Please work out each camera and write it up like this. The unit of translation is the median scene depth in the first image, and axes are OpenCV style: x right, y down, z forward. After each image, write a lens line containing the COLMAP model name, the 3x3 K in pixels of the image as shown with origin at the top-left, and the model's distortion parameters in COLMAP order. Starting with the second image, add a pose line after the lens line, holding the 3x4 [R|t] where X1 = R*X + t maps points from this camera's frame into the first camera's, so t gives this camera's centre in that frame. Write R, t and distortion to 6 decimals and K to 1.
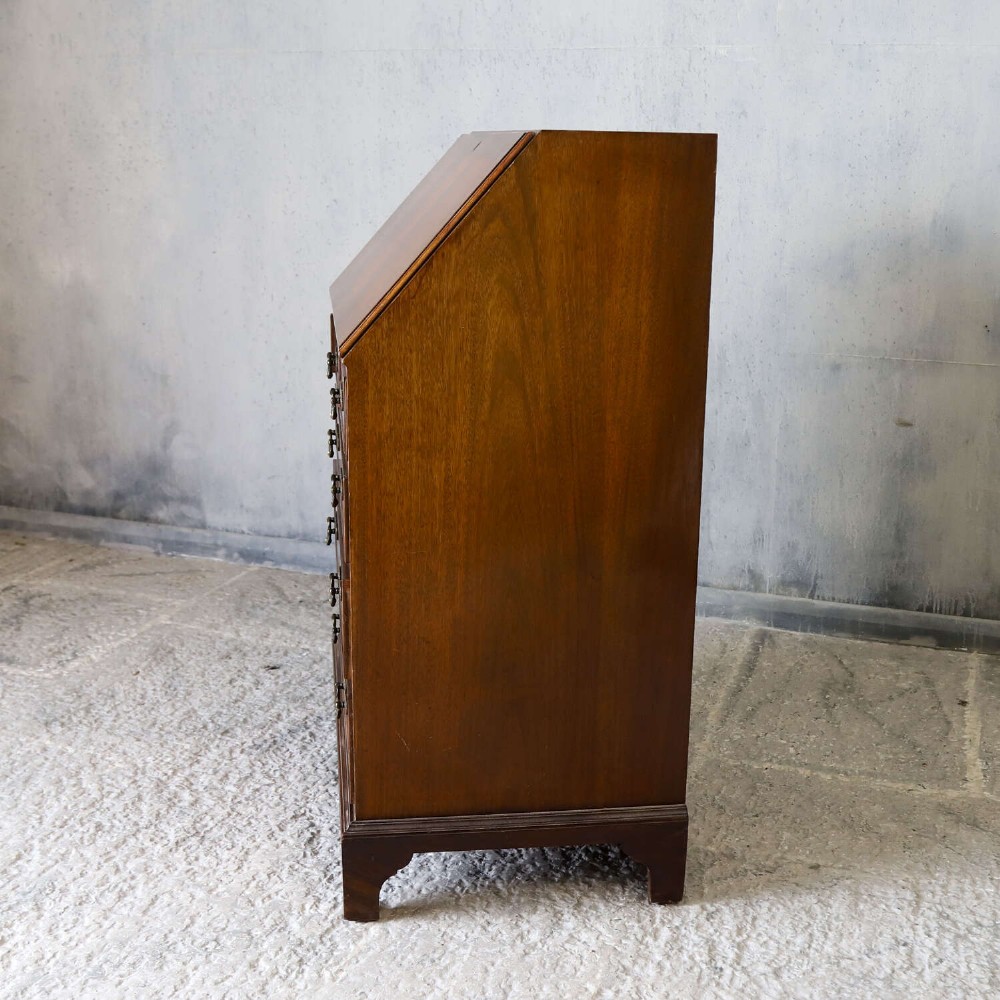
lens RADIAL K [[1432.4, 0, 503.0], [0, 1432.4, 530.9], [0, 0, 1]] dist [-0.102217, 0.000000]
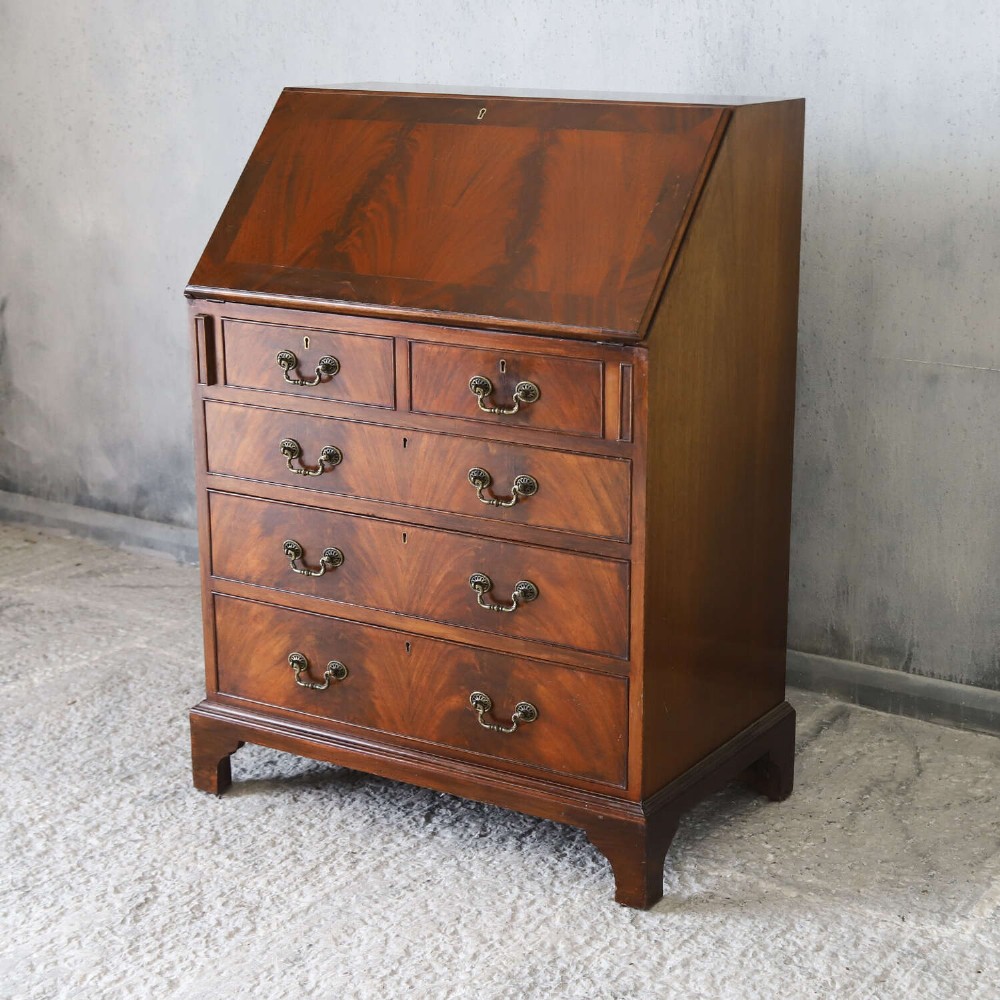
lens RADIAL K [[1976.1, 0, 556.8], [0, 1976.1, 511.2], [0, 0, 1]] dist [0.022806, 0.000000]
pose [[0.975595, 0.053653, -0.212920, 0.261969], [-0.056165, 0.998405, -0.005761, -0.023852], [0.212272, 0.017579, 0.977053, -0.103058]]
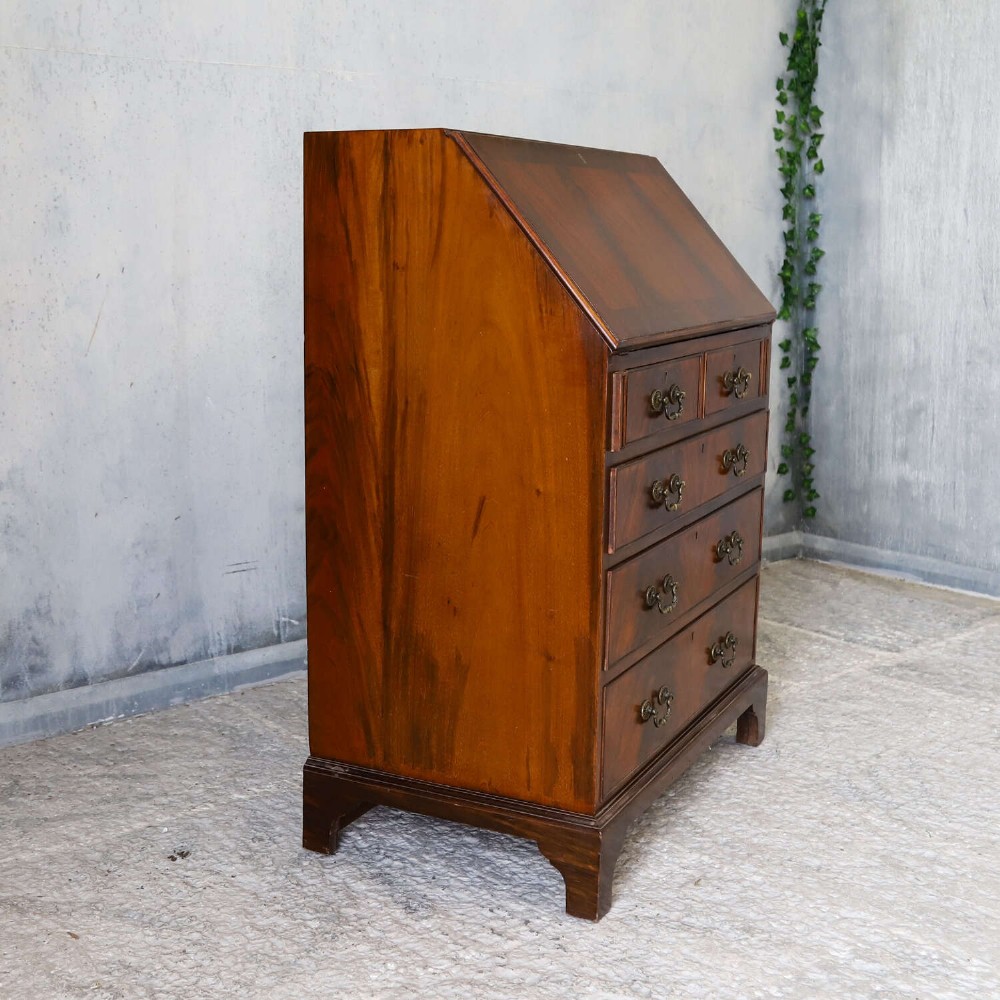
lens RADIAL K [[1432.4, 0, 484.1], [0, 1432.4, 479.0], [0, 0, 1]] dist [-0.102217, 0.000000]
pose [[0.489135, -0.160044, 0.857399, -0.656284], [0.230312, 0.971831, 0.050014, -0.090687], [-0.841251, 0.173006, 0.512216, 0.439490]]
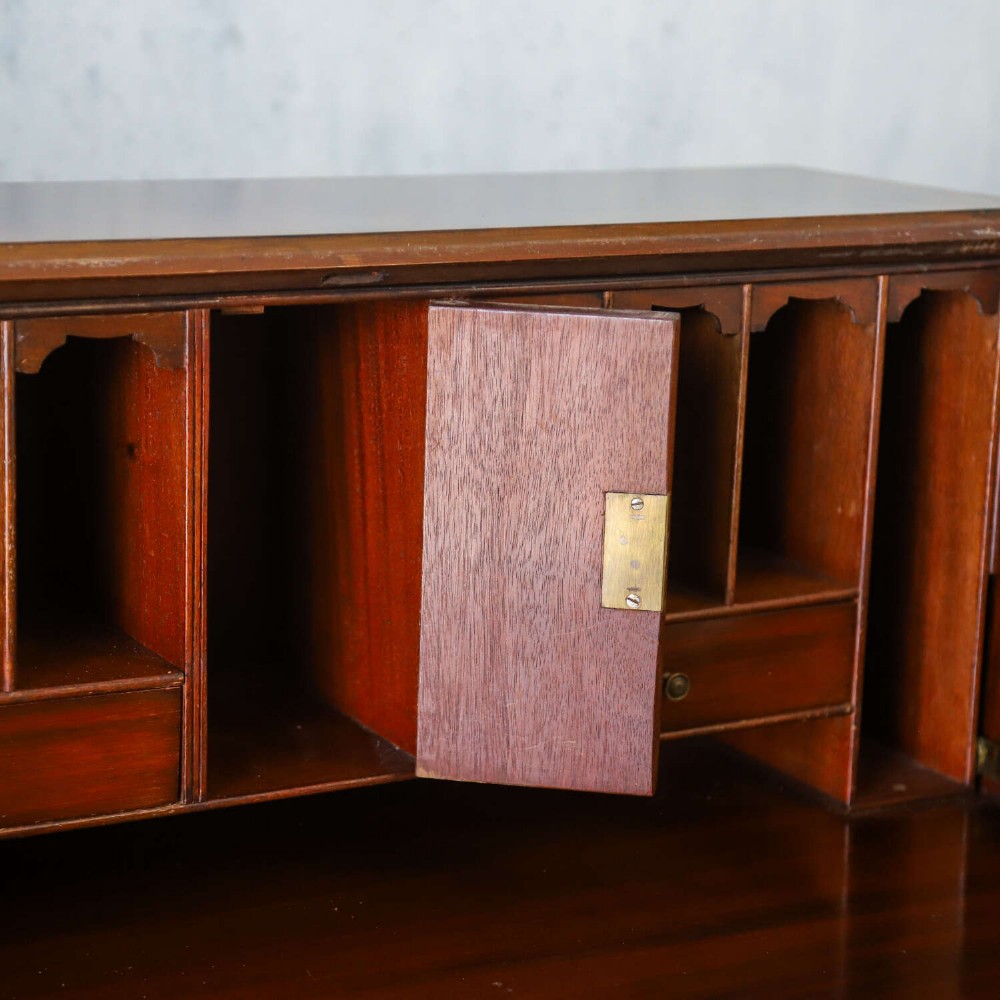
lens RADIAL K [[2622.8, 0, 501.8], [0, 2622.8, 505.7], [0, 0, 1]] dist [0.189412, 0.000000]
pose [[0.681849, -0.148151, 0.716333, -0.215308], [0.174522, 0.983944, 0.037377, -0.194819], [-0.710369, 0.099530, 0.696757, 0.533942]]
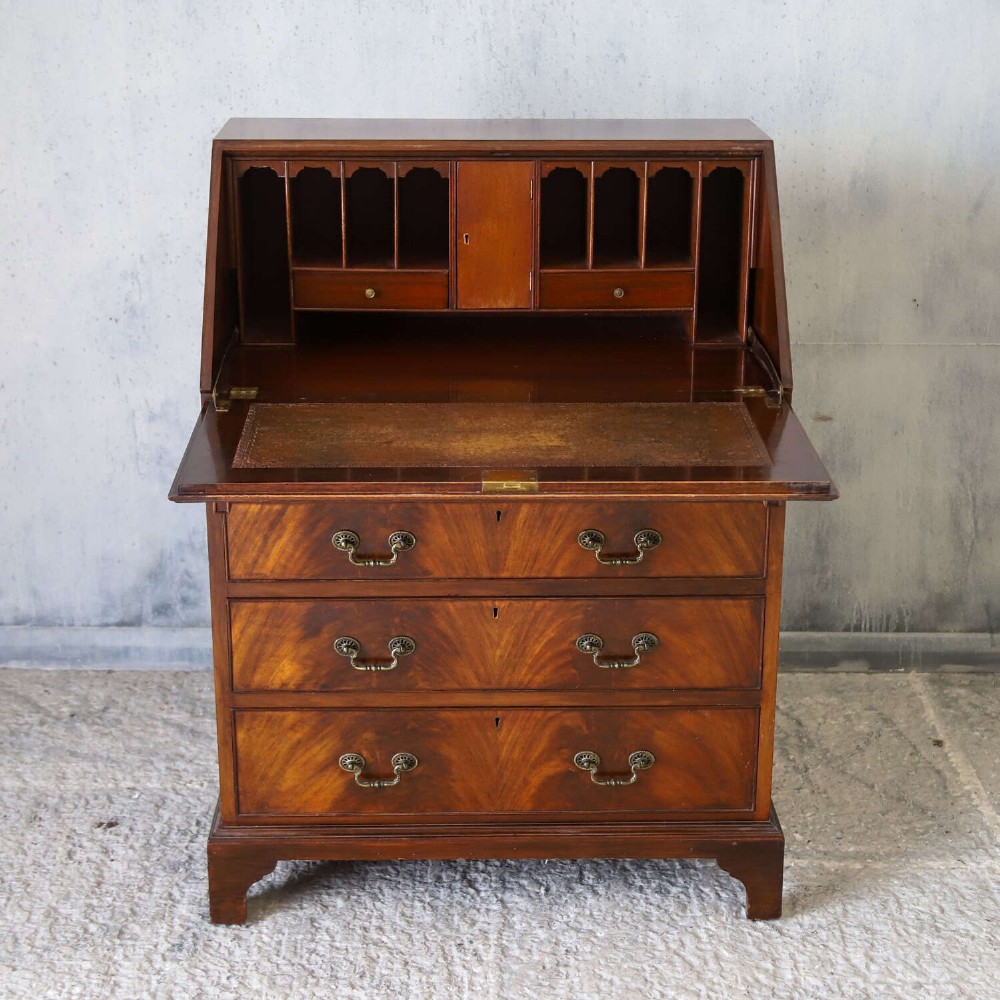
lens RADIAL K [[1976.1, 0, 506.1], [0, 1976.1, 495.5], [0, 0, 1]] dist [0.022806, 0.000000]
pose [[0.940566, -0.109680, 0.321413, -0.270235], [0.093676, 0.993486, 0.064891, -0.120406], [-0.326436, -0.030925, 0.944713, -0.050555]]
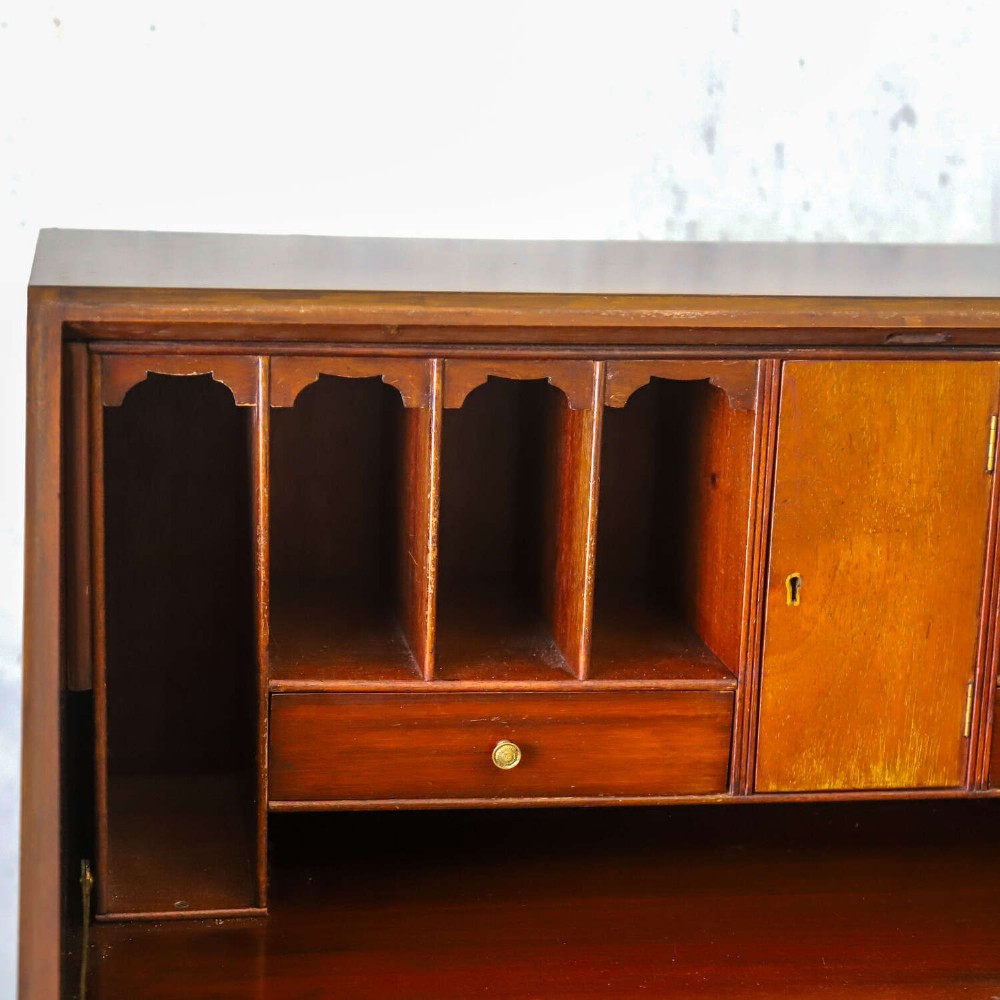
lens RADIAL K [[2262.7, 0, 490.5], [0, 2262.7, 527.5], [0, 0, 1]] dist [0.160349, 0.000000]
pose [[0.882247, -0.086900, 0.462697, -0.184665], [0.100879, 0.994883, -0.005501, -0.191786], [-0.459851, 0.051529, 0.886500, 0.523563]]
